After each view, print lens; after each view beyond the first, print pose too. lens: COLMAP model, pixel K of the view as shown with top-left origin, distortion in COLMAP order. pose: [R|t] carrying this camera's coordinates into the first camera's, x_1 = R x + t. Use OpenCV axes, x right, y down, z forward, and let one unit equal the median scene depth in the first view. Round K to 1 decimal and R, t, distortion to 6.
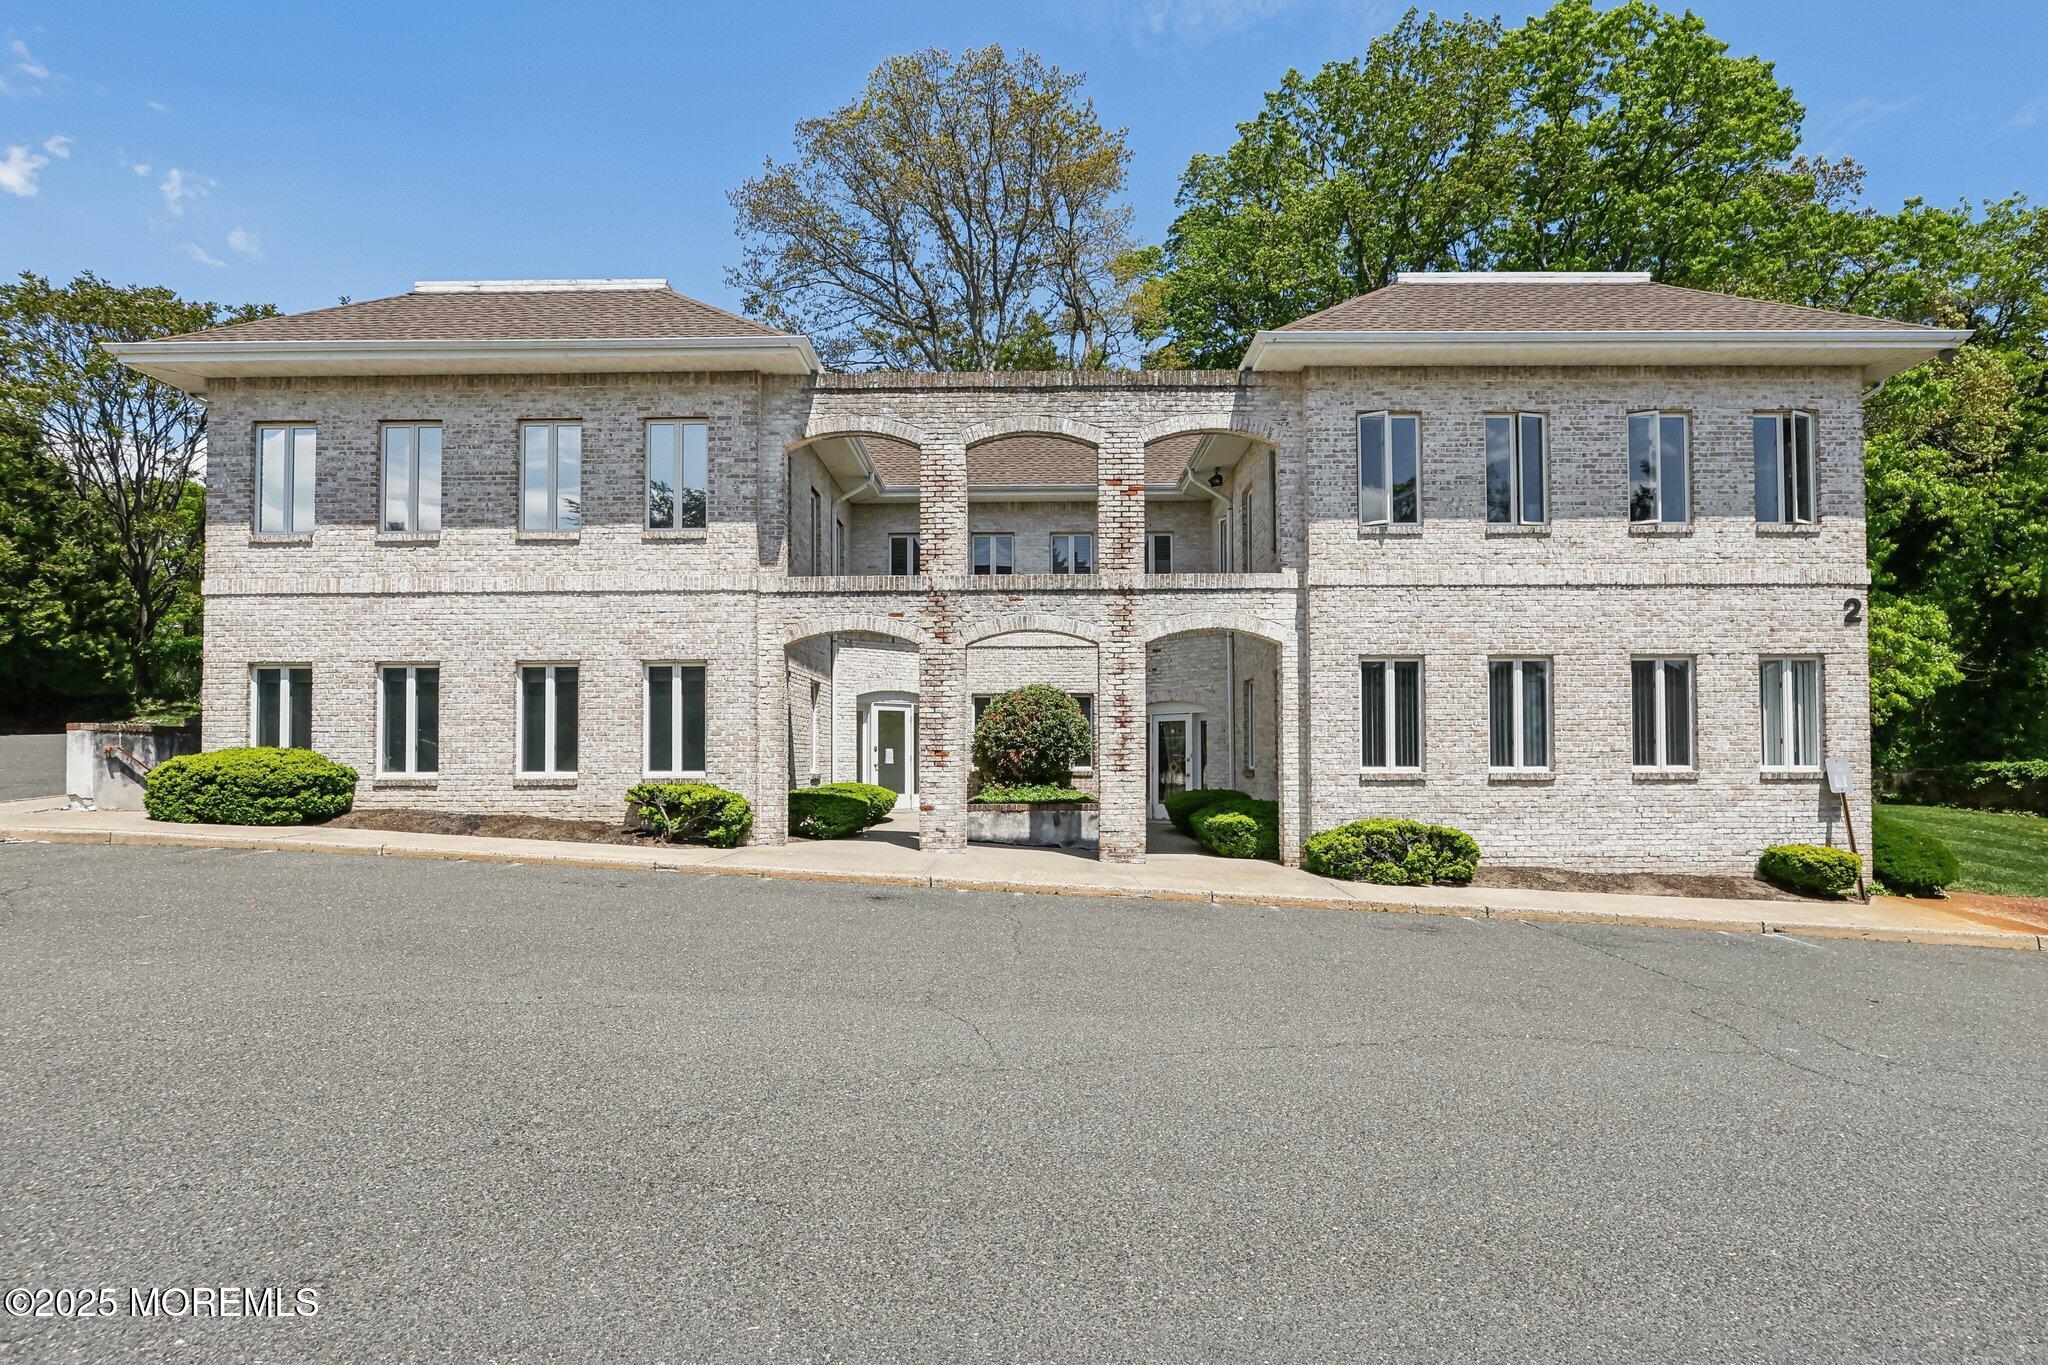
lens RADIAL K [[1203.6, 0, 1012.8], [0, 1203.6, 688.5], [0, 0, 1]] dist [-0.008277, 0.002966]
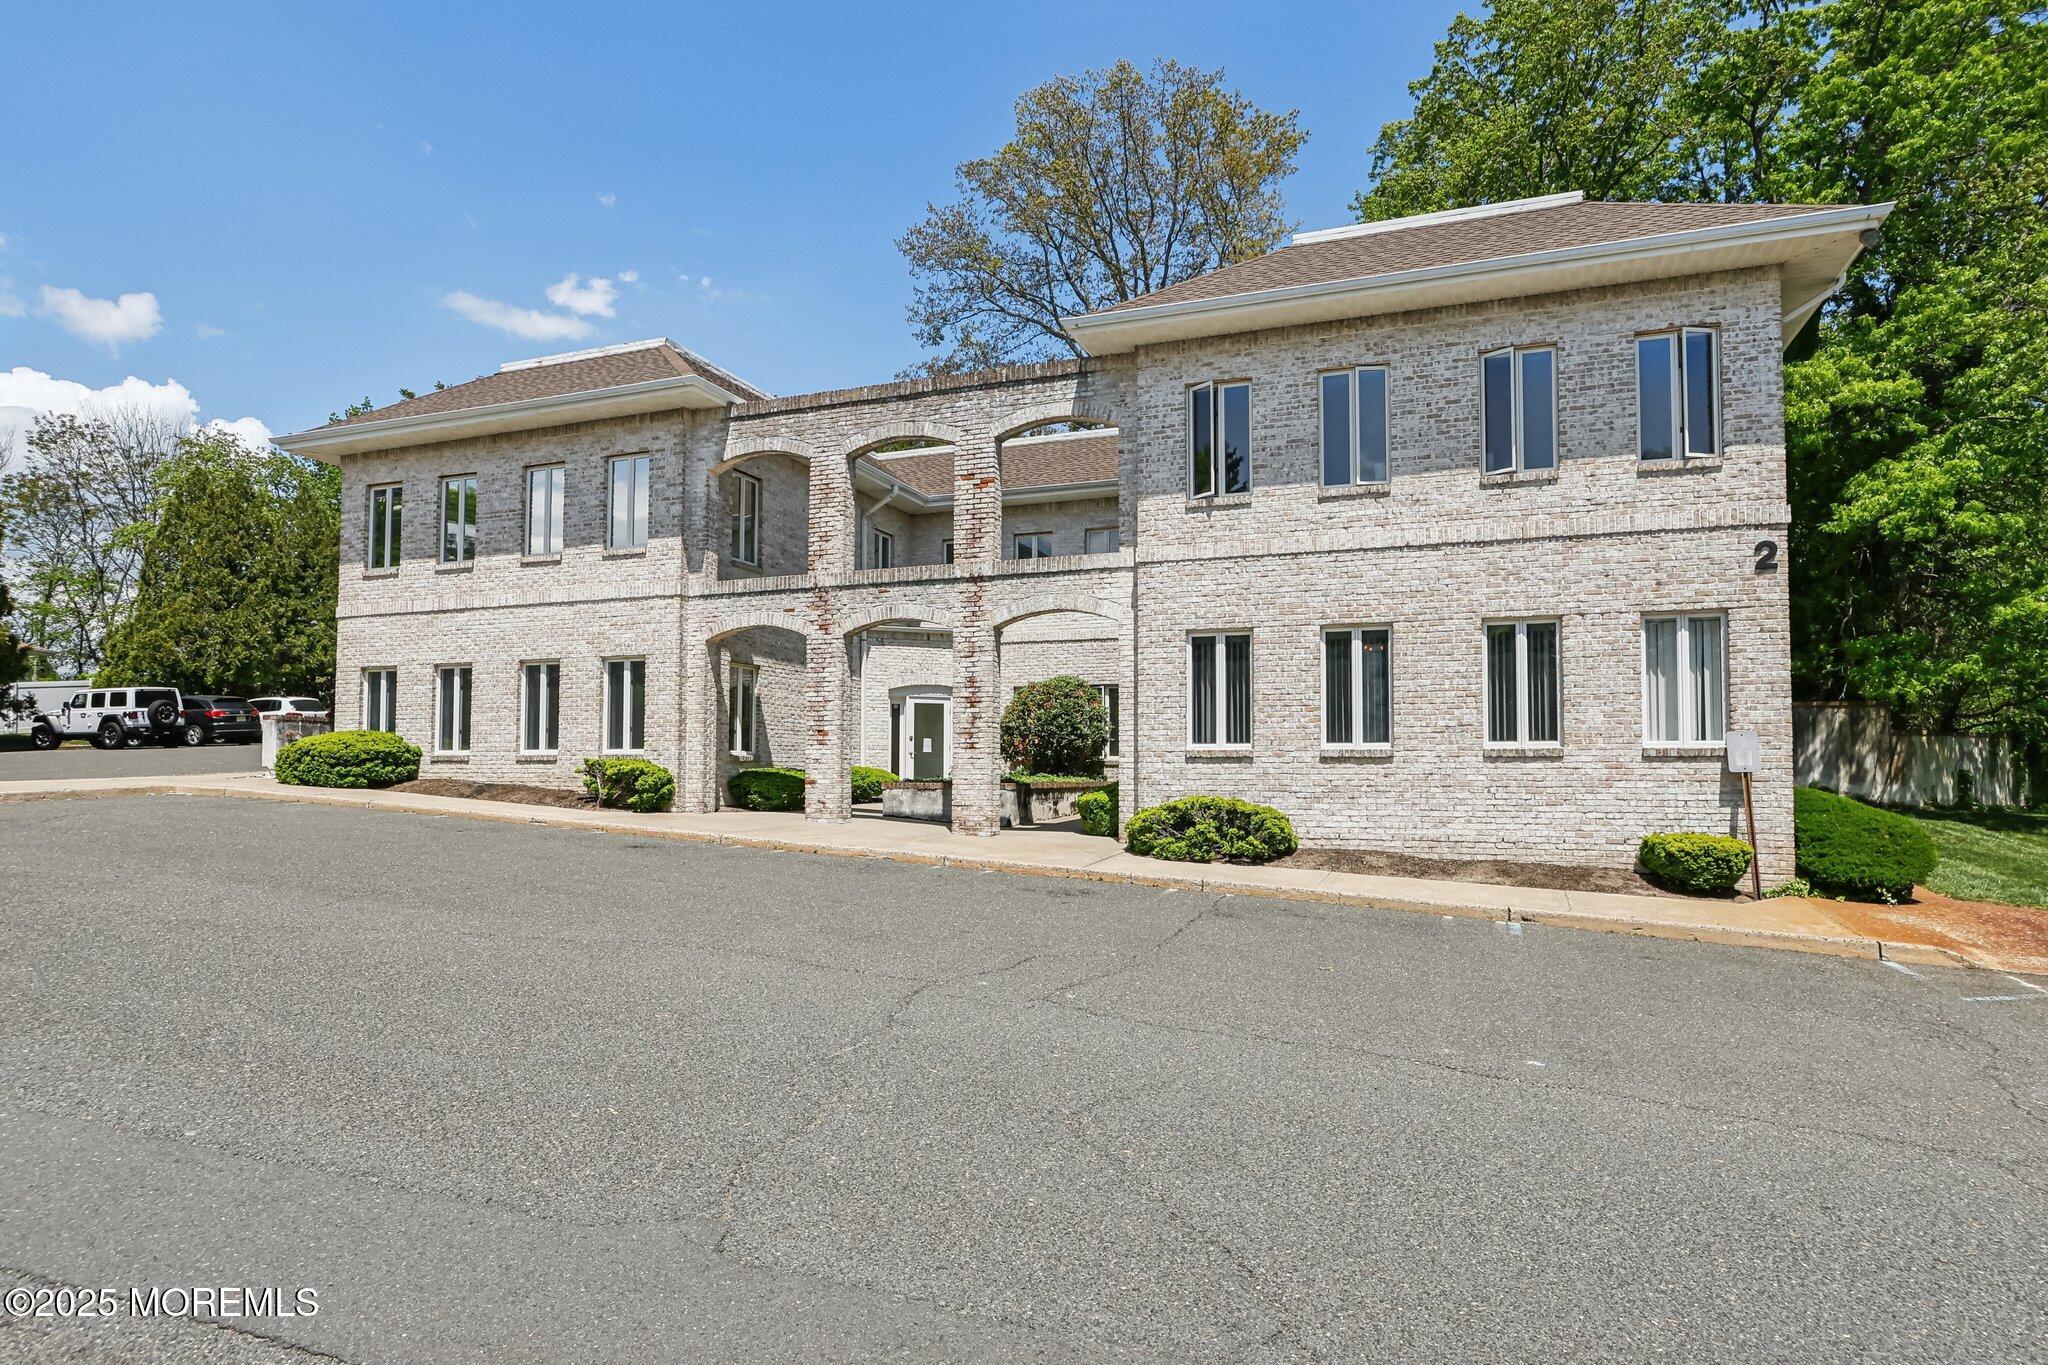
lens RADIAL K [[1203.6, 0, 1007.7], [0, 1203.6, 683.6], [0, 0, 1]] dist [-0.008277, 0.002966]
pose [[0.931276, -0.021082, -0.363703, 0.506527], [0.014864, 0.999692, -0.019887, 0.033221], [0.364010, 0.013114, 0.931303, 0.026778]]
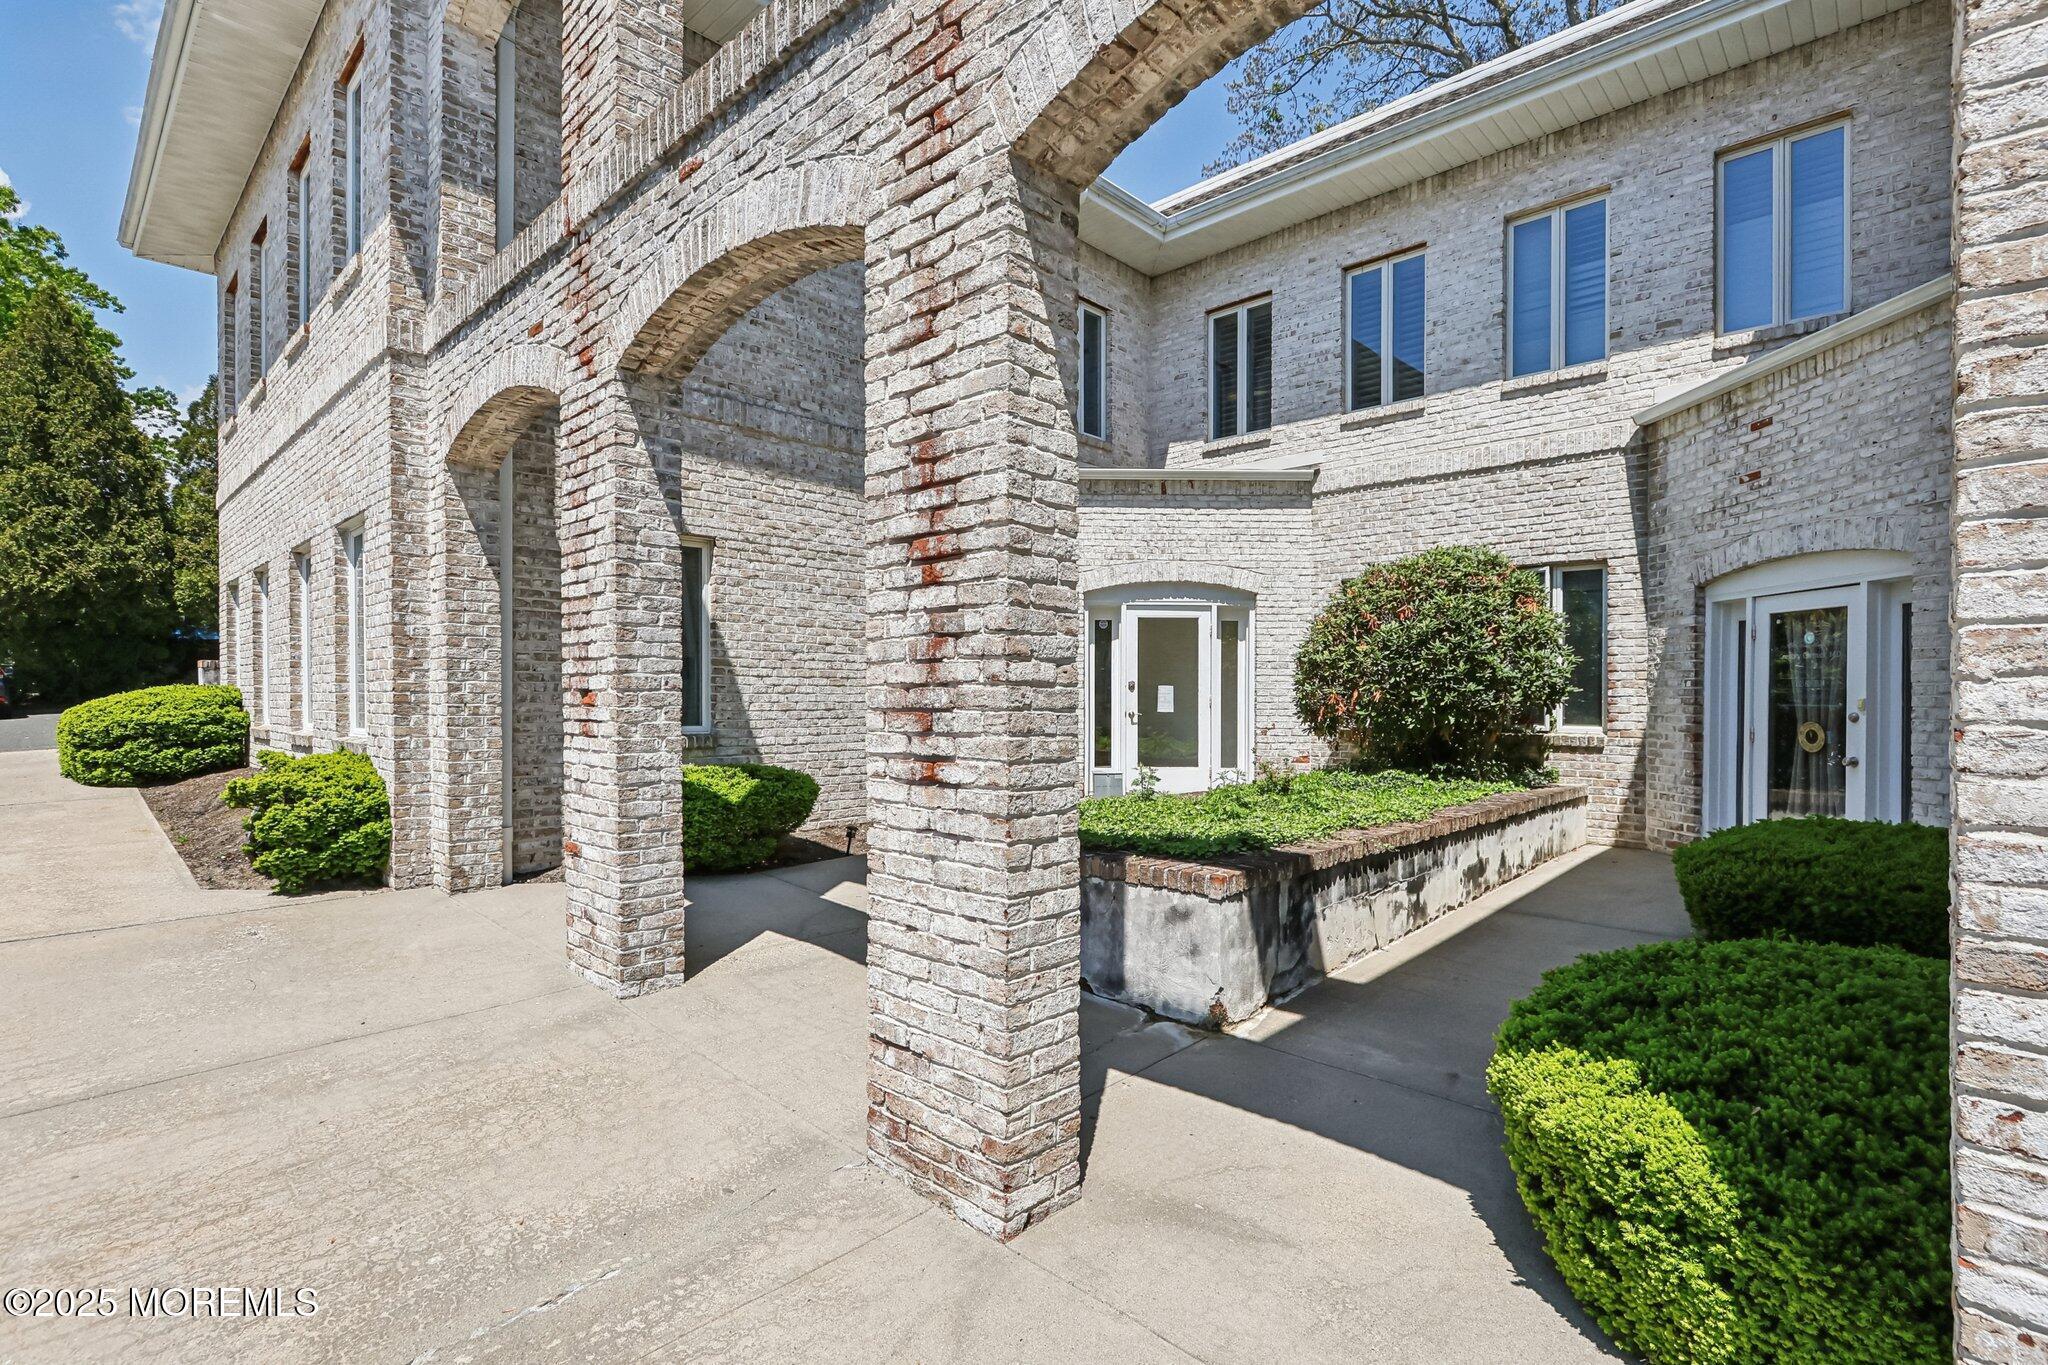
lens RADIAL K [[959.2, 0, 1028.1], [0, 959.2, 699.9], [0, 0, 1]] dist [-0.002034, 0.001779]
pose [[0.729283, 0.008306, -0.684162, 0.223238], [0.034872, 0.998176, 0.049290, 0.045346], [0.683323, -0.059804, 0.727663, 0.887408]]
